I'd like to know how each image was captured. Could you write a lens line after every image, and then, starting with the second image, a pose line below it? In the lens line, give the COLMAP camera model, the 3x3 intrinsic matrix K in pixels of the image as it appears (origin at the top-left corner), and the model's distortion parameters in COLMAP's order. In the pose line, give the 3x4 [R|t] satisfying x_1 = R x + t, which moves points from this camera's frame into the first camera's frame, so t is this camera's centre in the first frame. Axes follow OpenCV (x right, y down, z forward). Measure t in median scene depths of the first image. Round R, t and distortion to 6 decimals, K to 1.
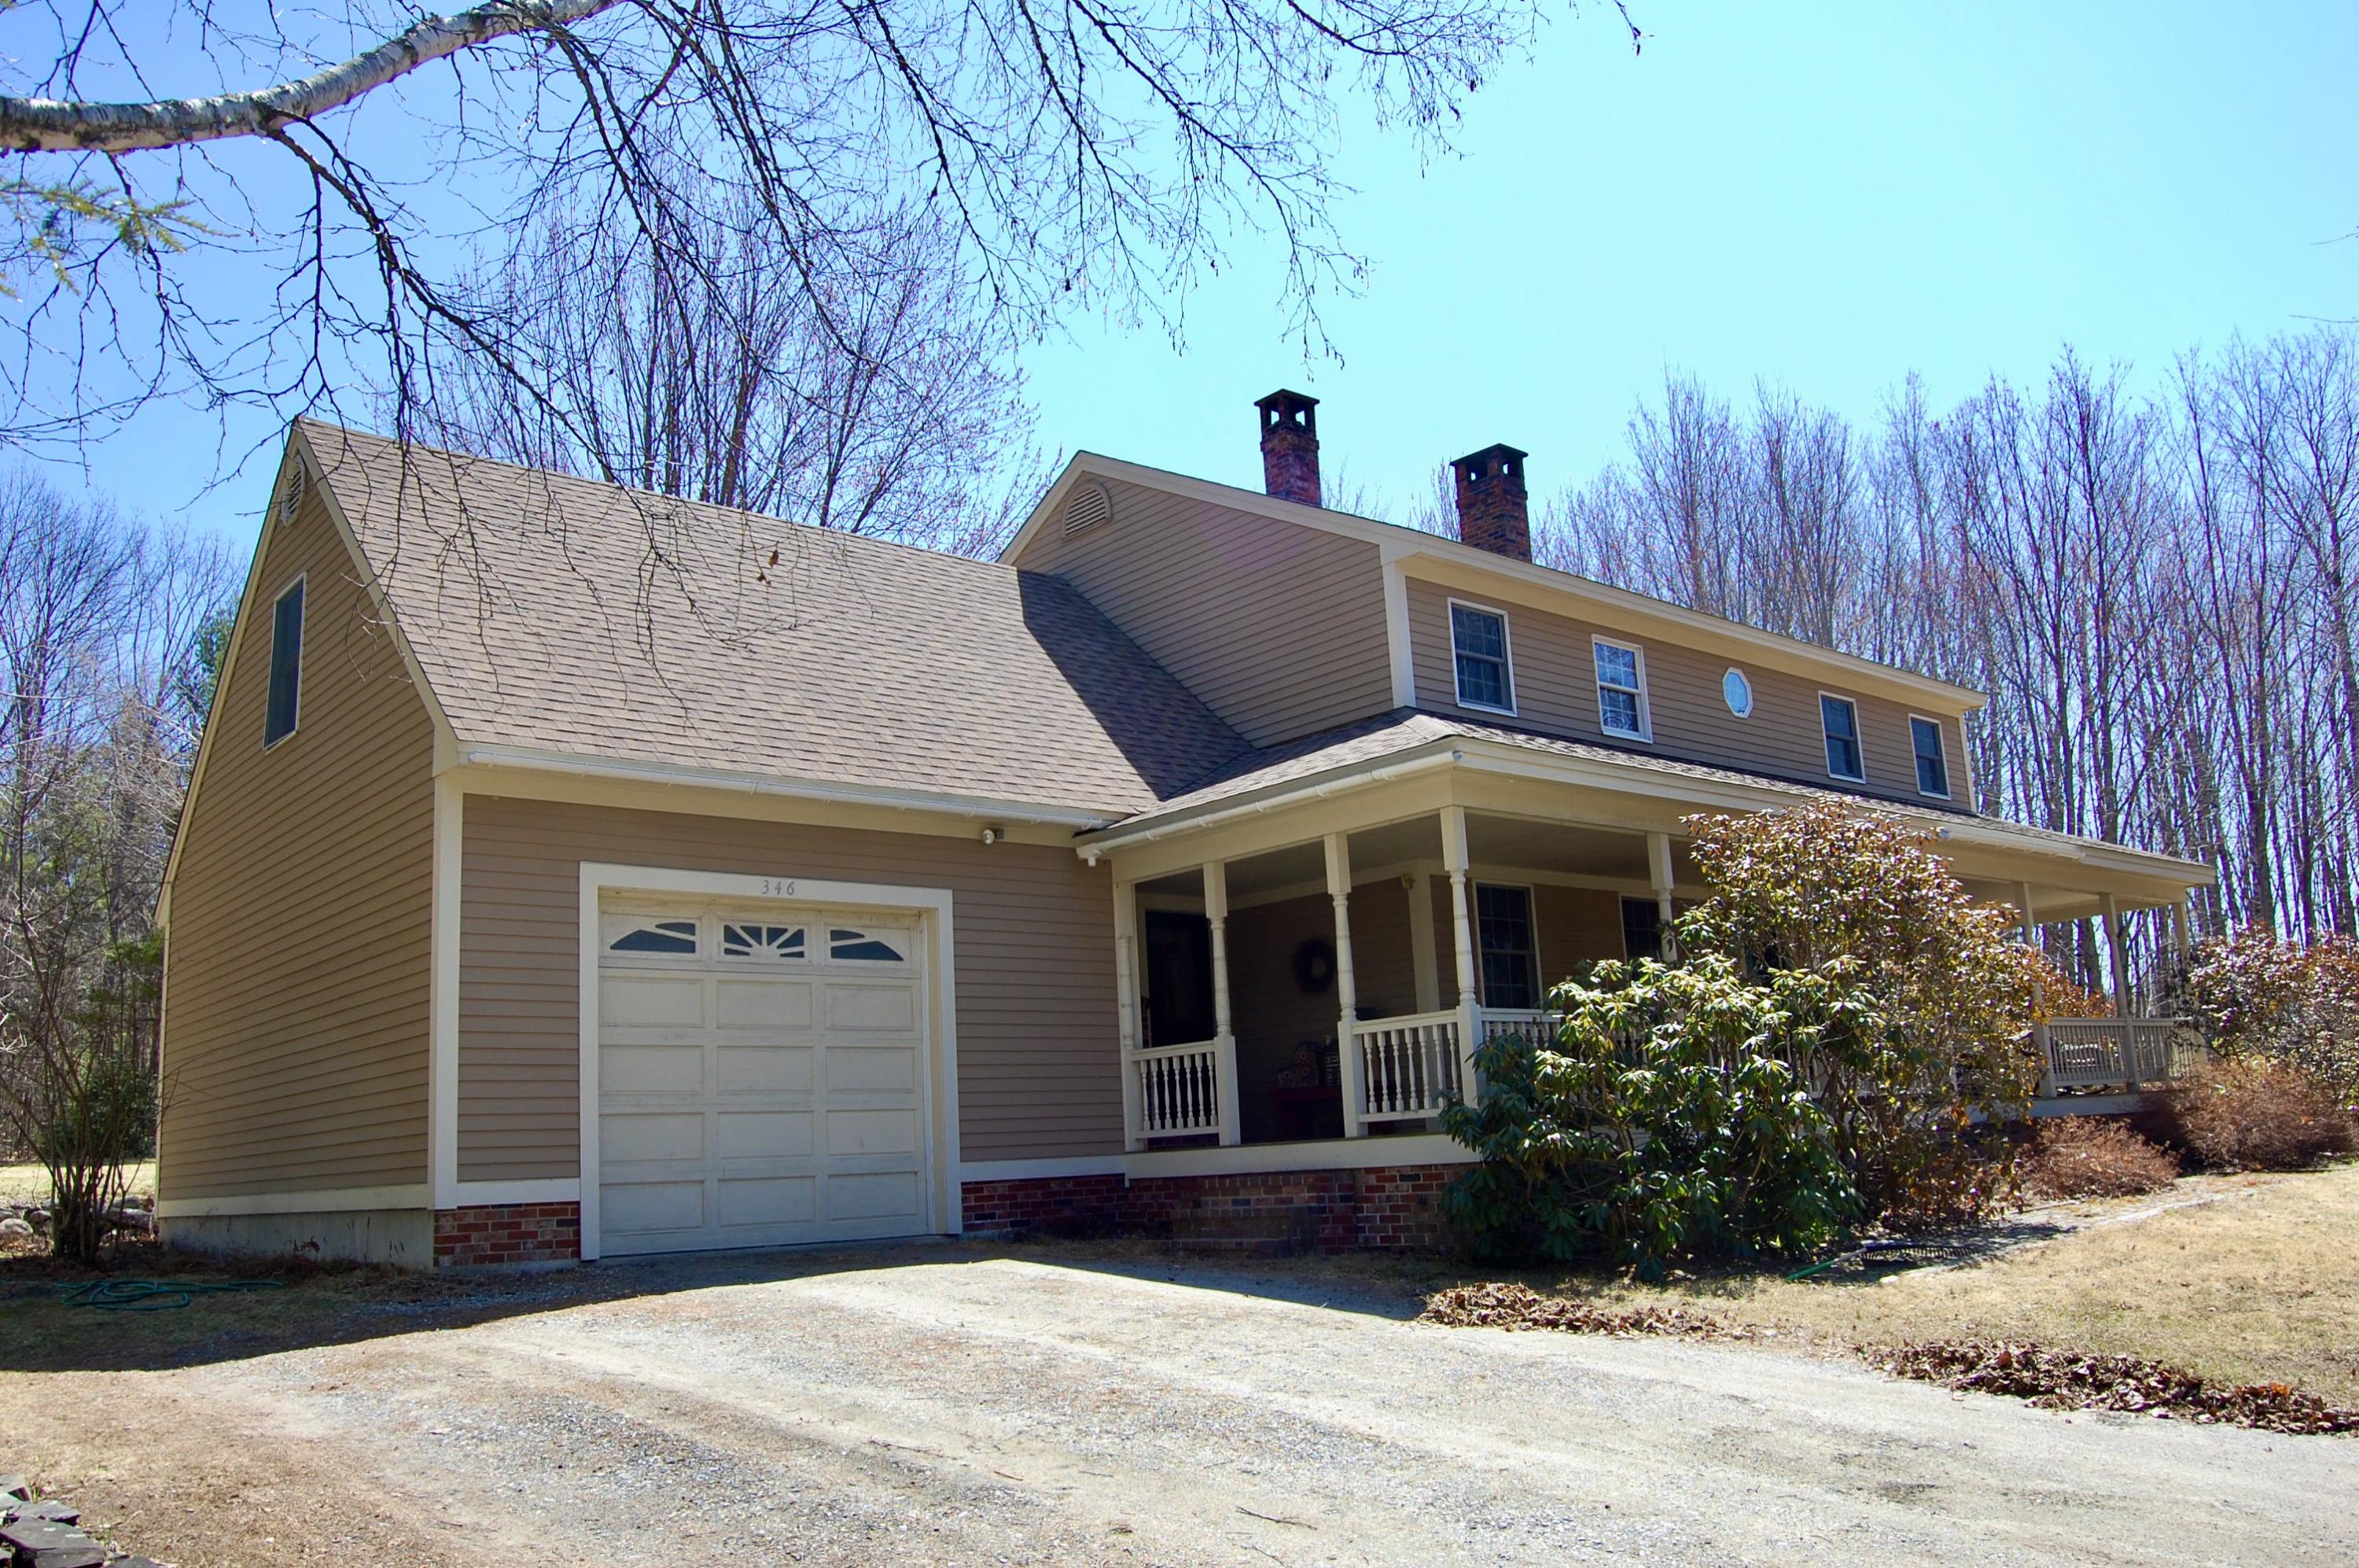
lens RADIAL K [[1850.2, 0, 1179.5], [0, 1850.2, 784.0], [0, 0, 1]] dist [-0.095163, -0.001142]
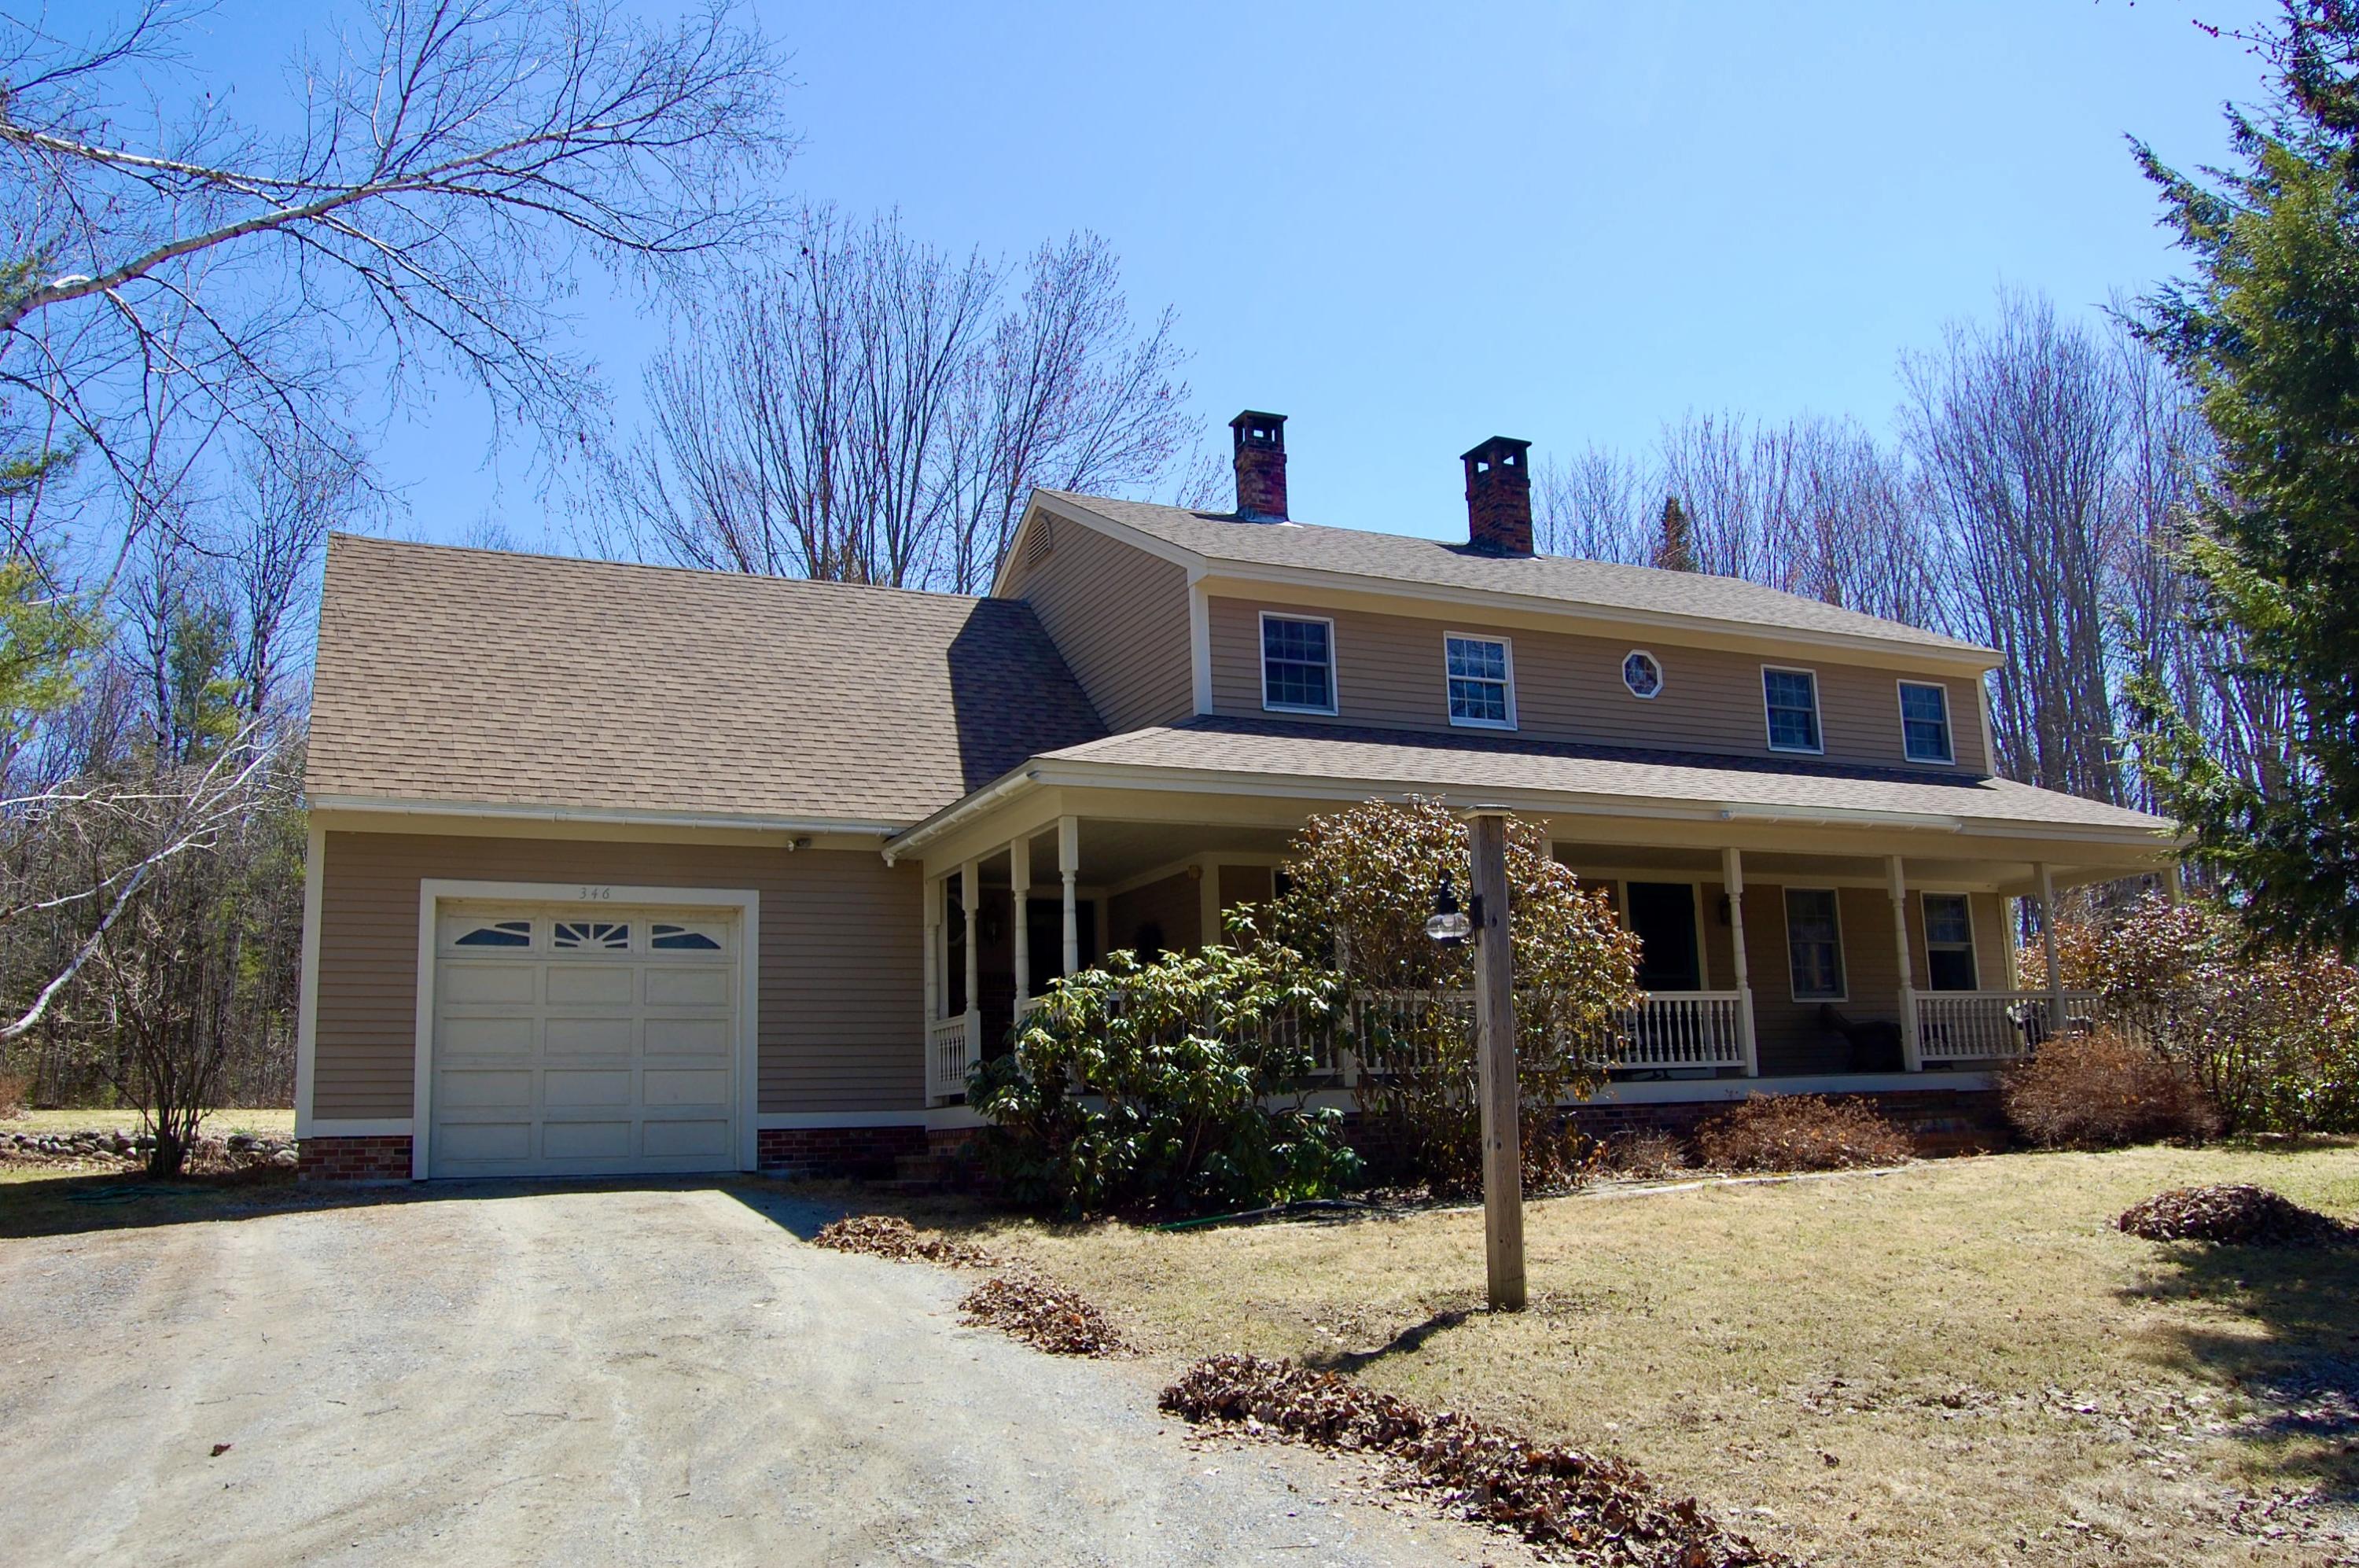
lens RADIAL K [[1834.2, 0, 1179.5], [0, 1834.2, 784.0], [0, 0, 1]] dist [-0.097646, 0.000319]
pose [[0.960993, -0.033435, -0.274546, 0.492240], [0.039458, 0.999086, 0.016442, -0.022372], [0.273745, -0.026633, 0.961434, -0.082090]]
